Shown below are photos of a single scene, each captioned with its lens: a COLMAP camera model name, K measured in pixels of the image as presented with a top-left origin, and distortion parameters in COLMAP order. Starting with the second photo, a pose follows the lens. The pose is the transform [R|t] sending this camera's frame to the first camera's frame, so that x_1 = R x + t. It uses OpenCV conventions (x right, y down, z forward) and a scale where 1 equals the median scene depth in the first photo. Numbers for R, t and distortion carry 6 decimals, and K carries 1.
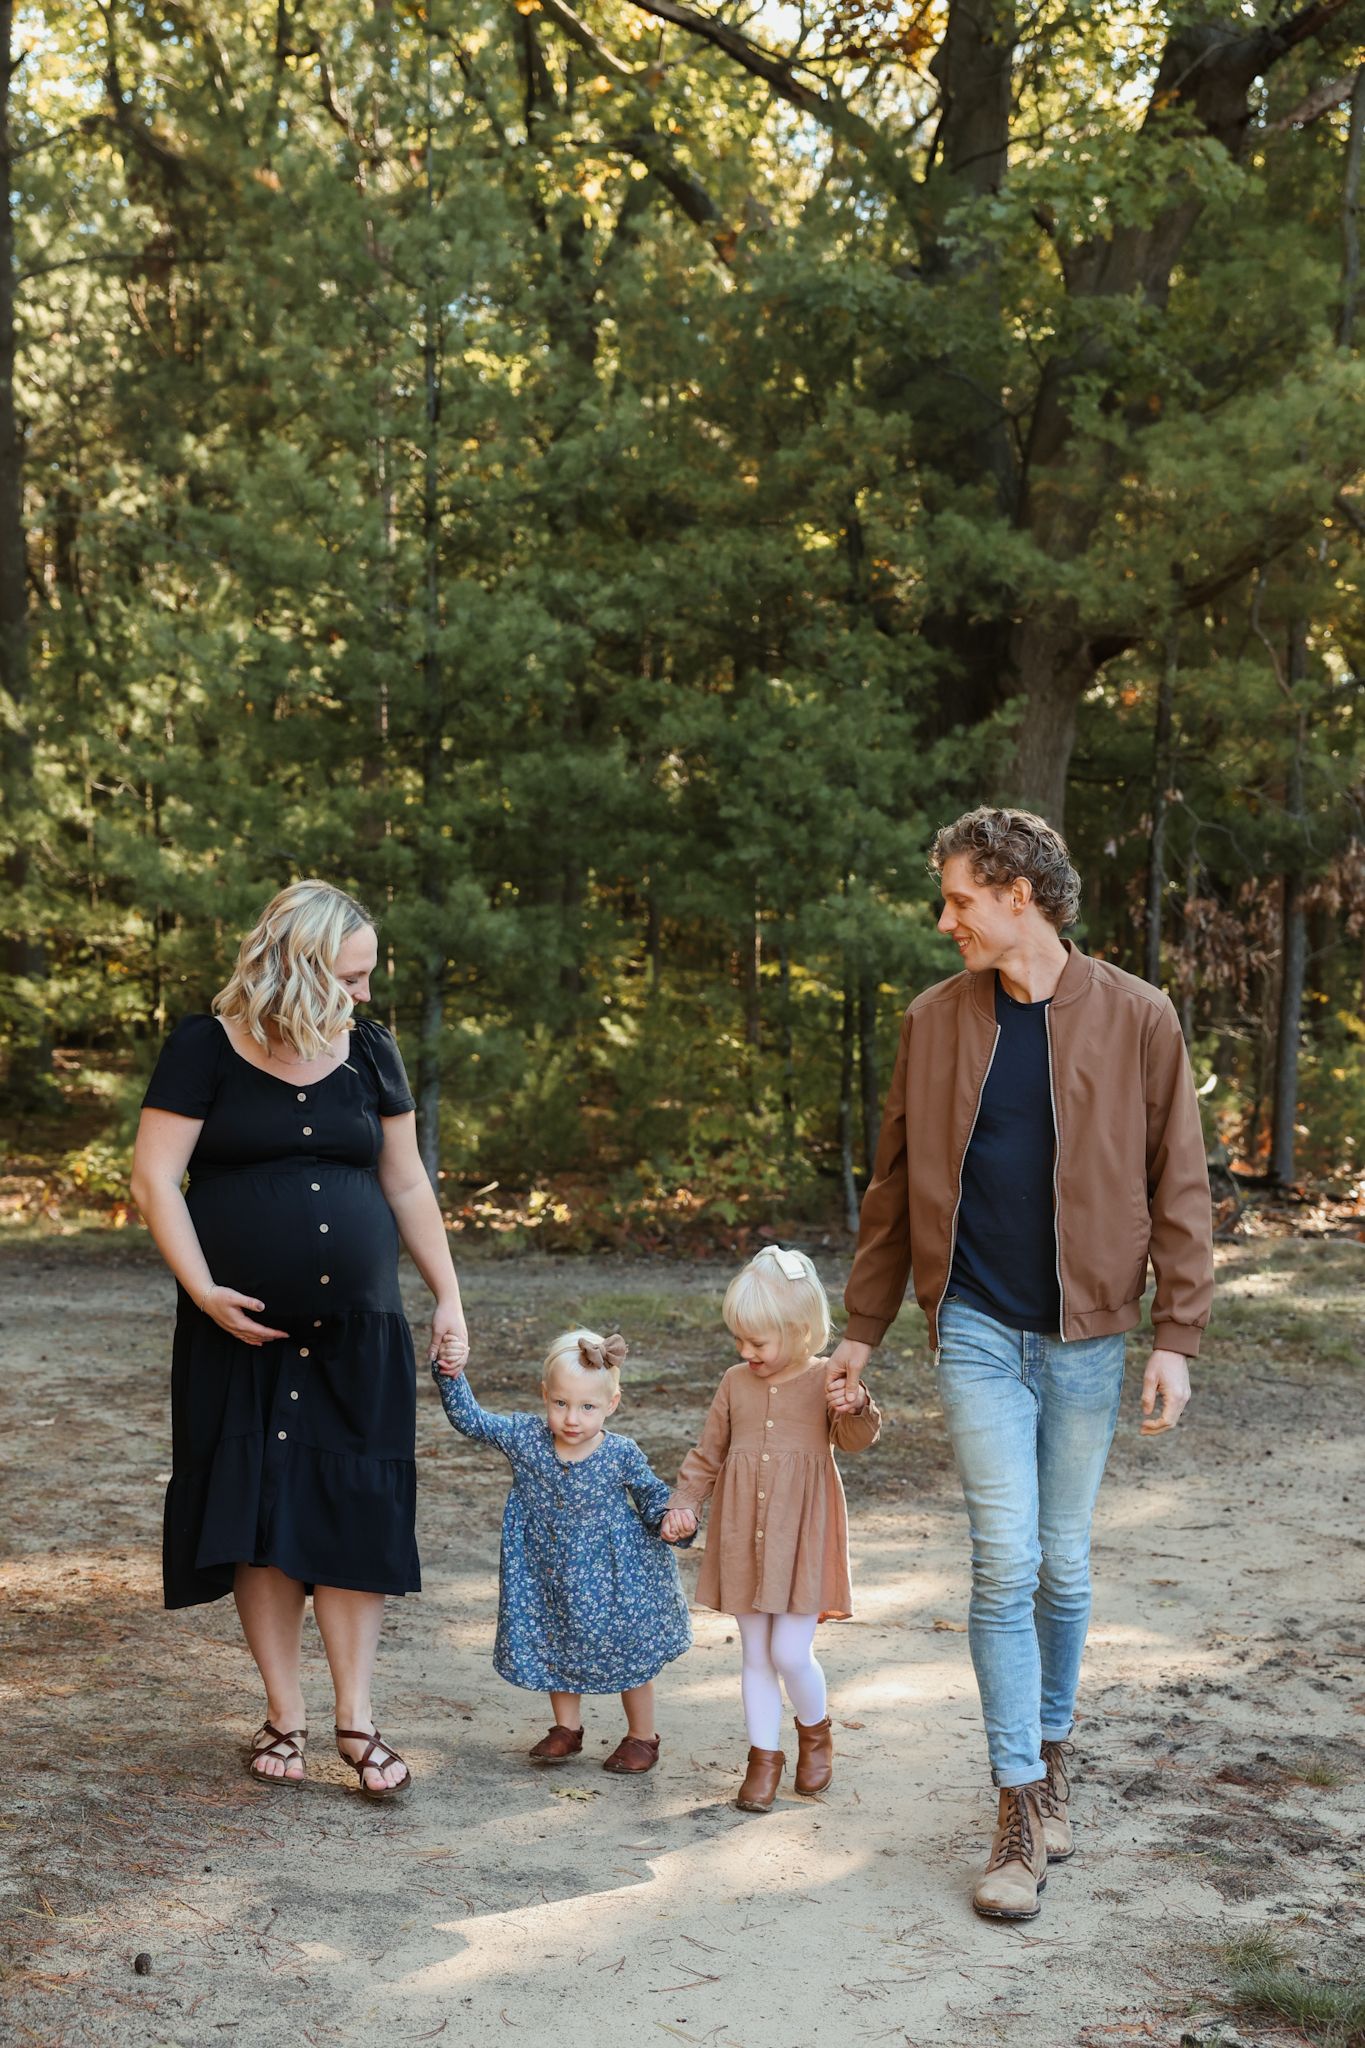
lens RADIAL K [[2988.6, 0, 682.5], [0, 2988.6, 1024.0], [0, 0, 1]] dist [0.473967, 0.017258]
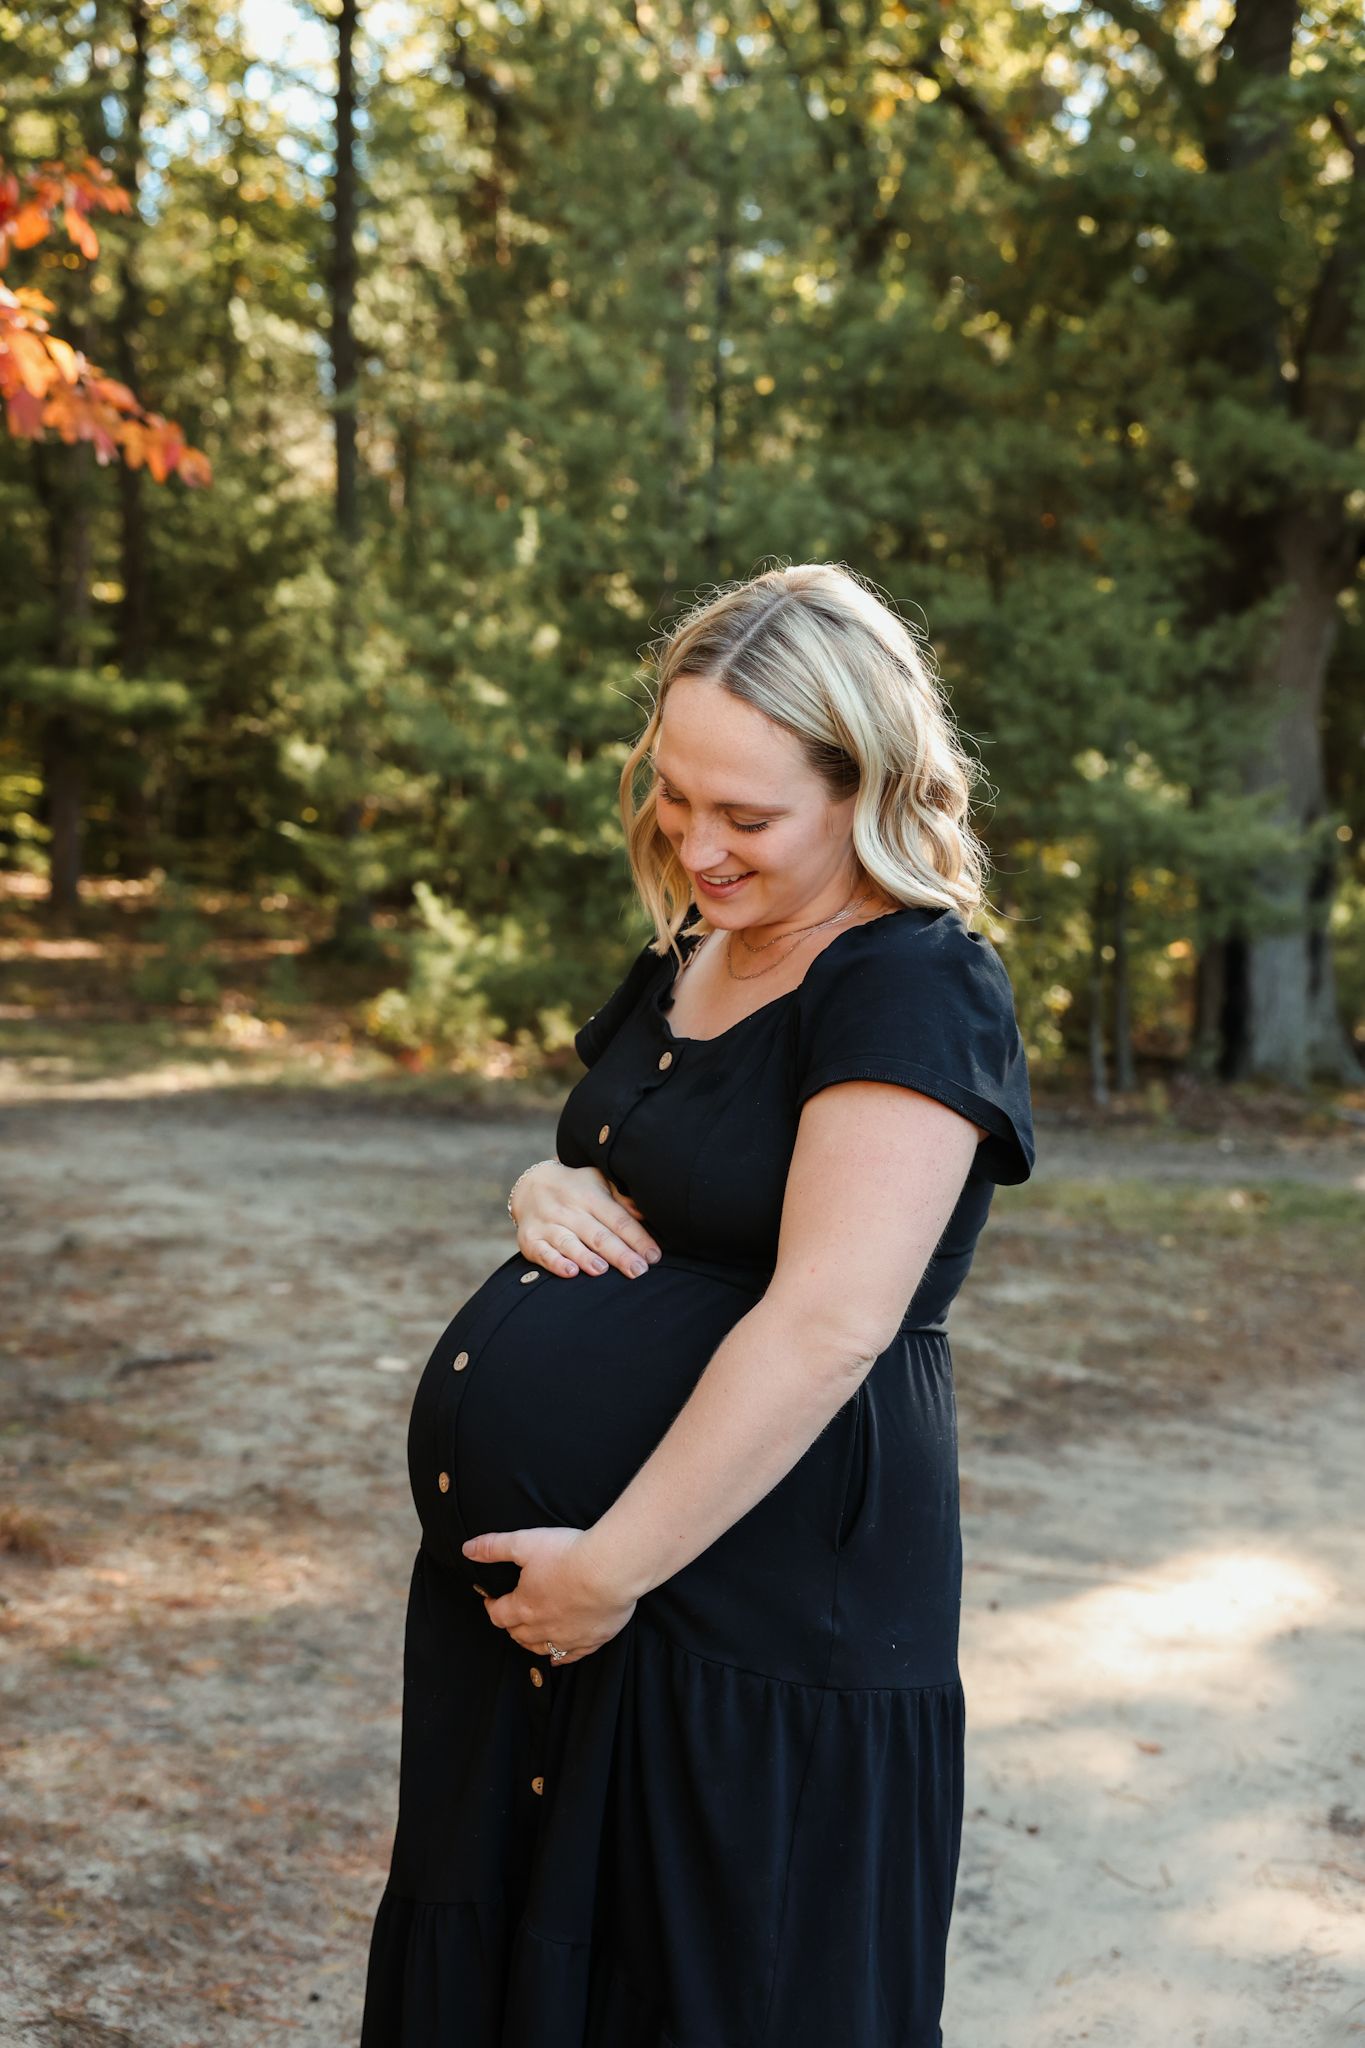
lens RADIAL K [[2734.0, 0, 682.5], [0, 2734.0, 1024.0], [0, 0, 1]] dist [0.103435, 0.007152]
pose [[0.995274, 0.034622, -0.090722, -0.001884], [-0.030390, 0.998403, 0.047622, 0.000462], [0.092226, -0.044639, 0.994737, 0.056936]]
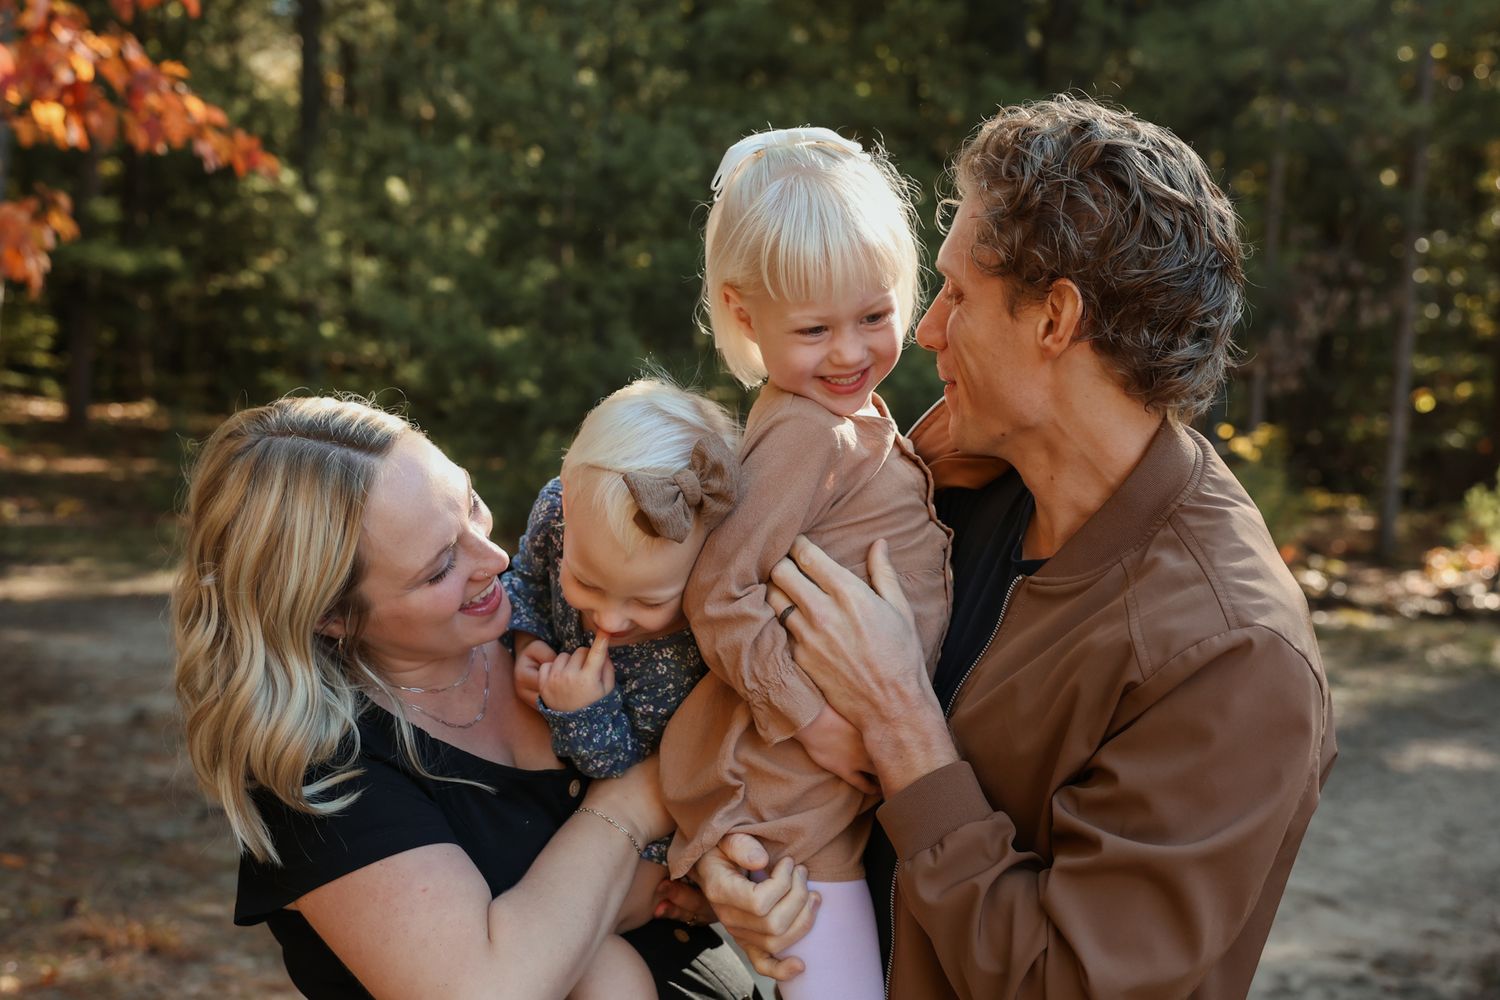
lens RADIAL K [[1759.5, 0, 750.0], [0, 1759.5, 500.0], [0, 0, 1]] dist [0.007177, 0.004241]
pose [[0.998761, 0.029918, -0.039761, 0.011244], [-0.030484, 0.999441, -0.013709, 0.026150], [0.039329, 0.014904, 0.999115, 0.158341]]
